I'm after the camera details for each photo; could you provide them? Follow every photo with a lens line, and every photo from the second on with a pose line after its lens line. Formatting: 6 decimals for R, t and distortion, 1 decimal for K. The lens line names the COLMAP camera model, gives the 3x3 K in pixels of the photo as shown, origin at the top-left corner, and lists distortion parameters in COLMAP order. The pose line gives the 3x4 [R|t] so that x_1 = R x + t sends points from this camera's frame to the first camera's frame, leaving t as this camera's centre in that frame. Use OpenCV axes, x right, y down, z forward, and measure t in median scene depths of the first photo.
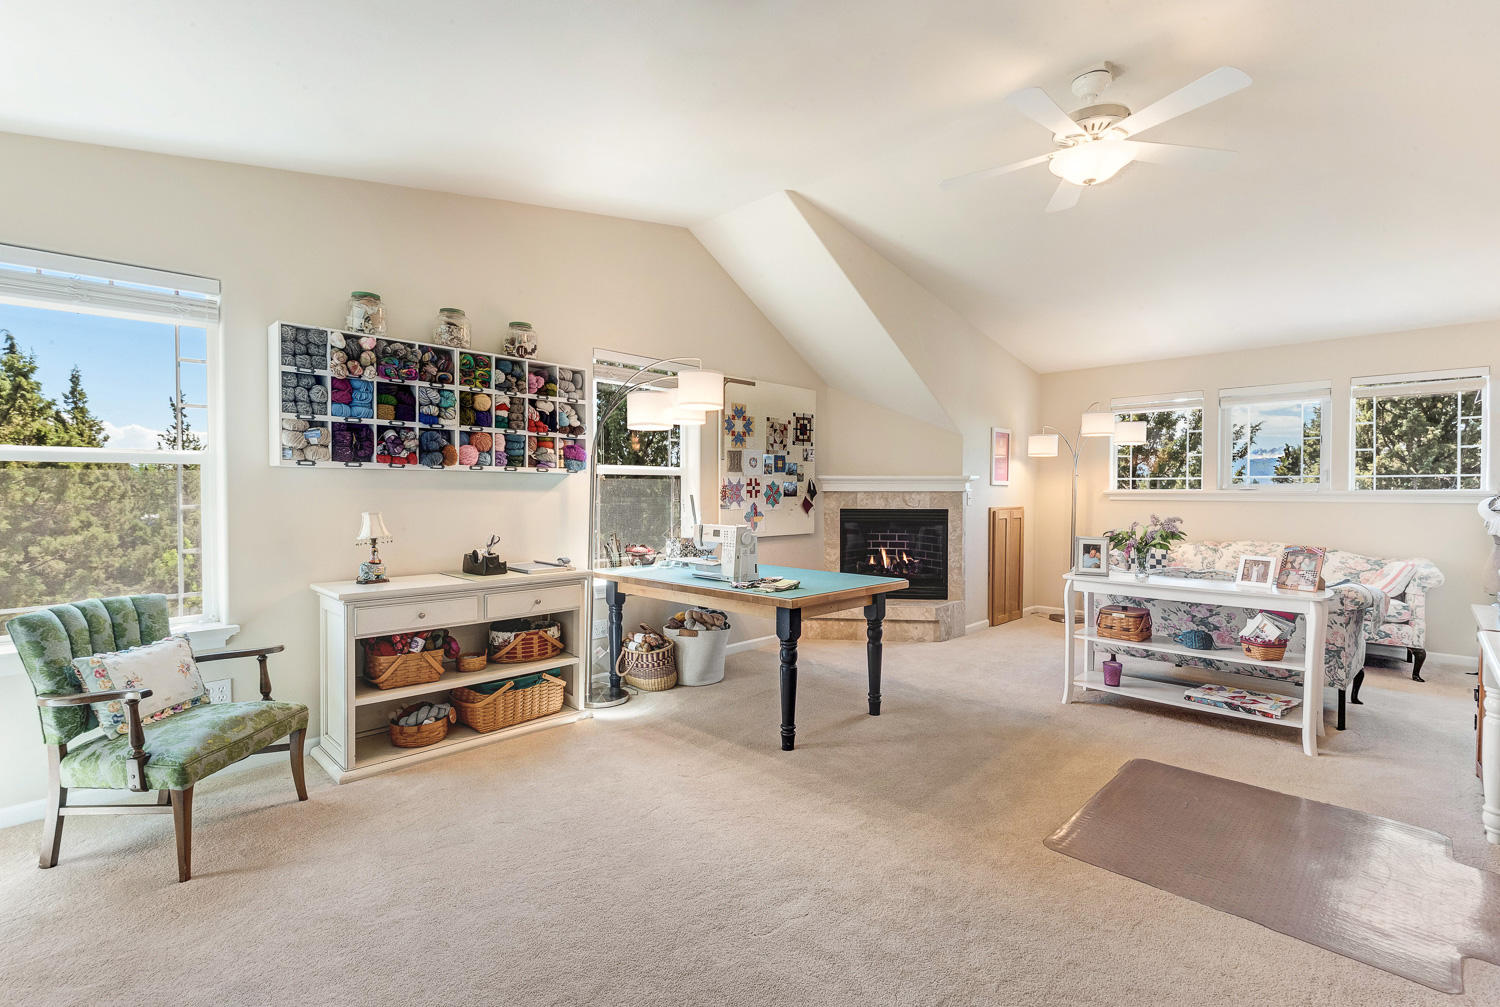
lens RADIAL K [[693.2, 0, 750.0], [0, 693.2, 503.5], [0, 0, 1]] dist [0.000395, -0.000050]
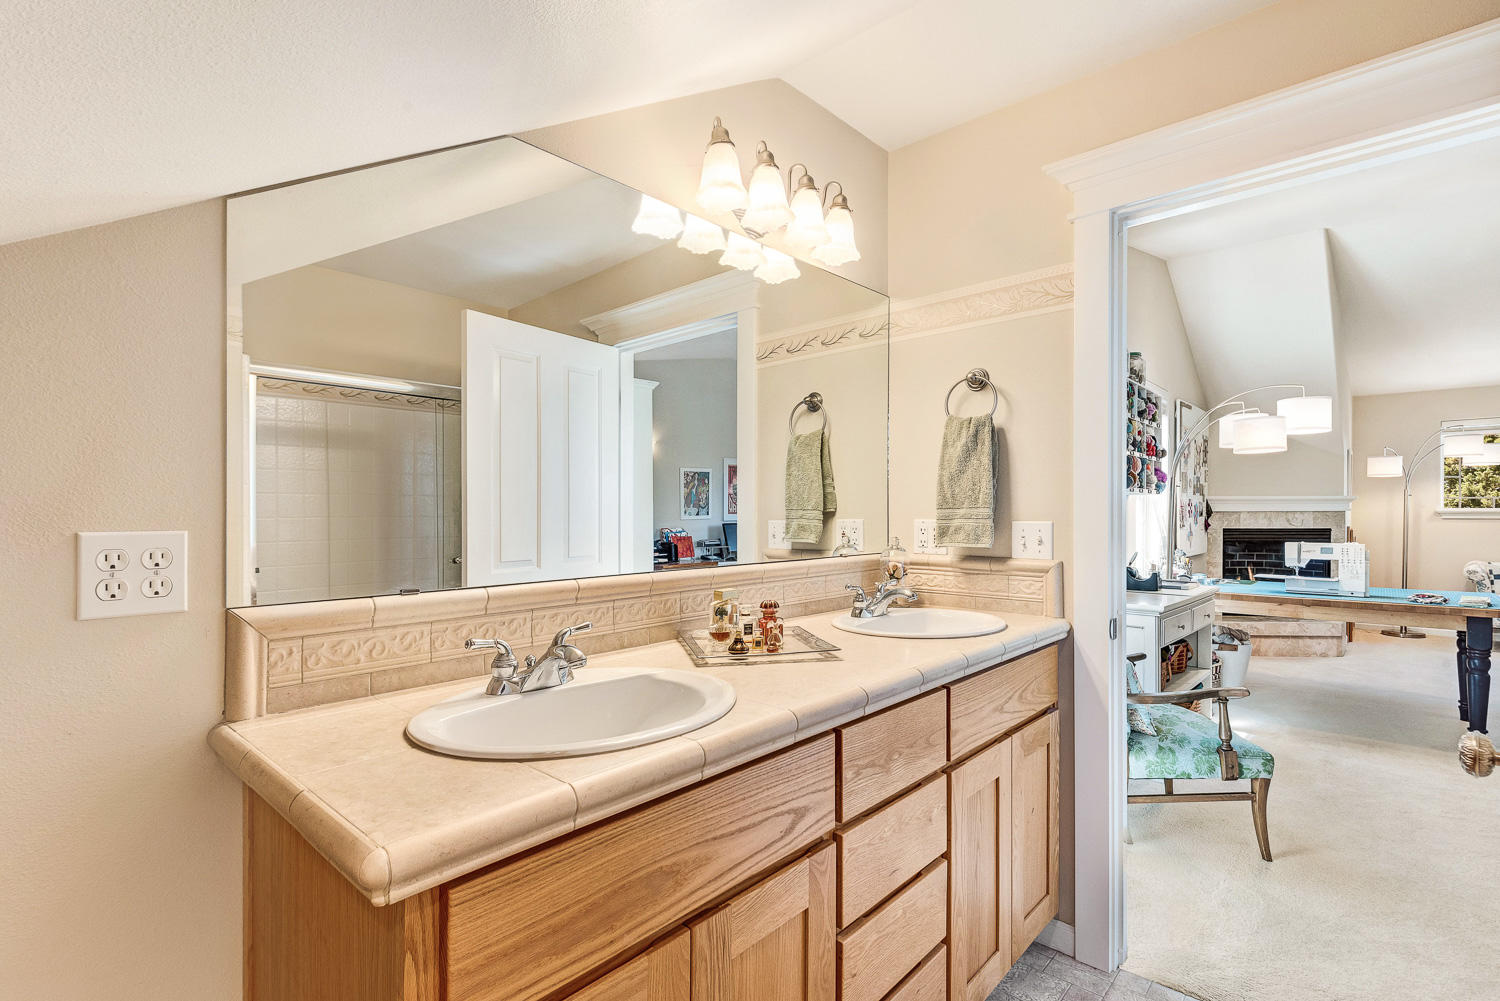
lens RADIAL K [[693.2, 0, 750.0], [0, 693.2, 500.5], [0, 0, 1]] dist [0.000395, -0.000050]
pose [[0.999929, -0.004956, 0.010825, -0.614363], [0.005342, 0.999339, -0.035956, -0.000484], [-0.010640, 0.036012, 0.999295, -0.030806]]
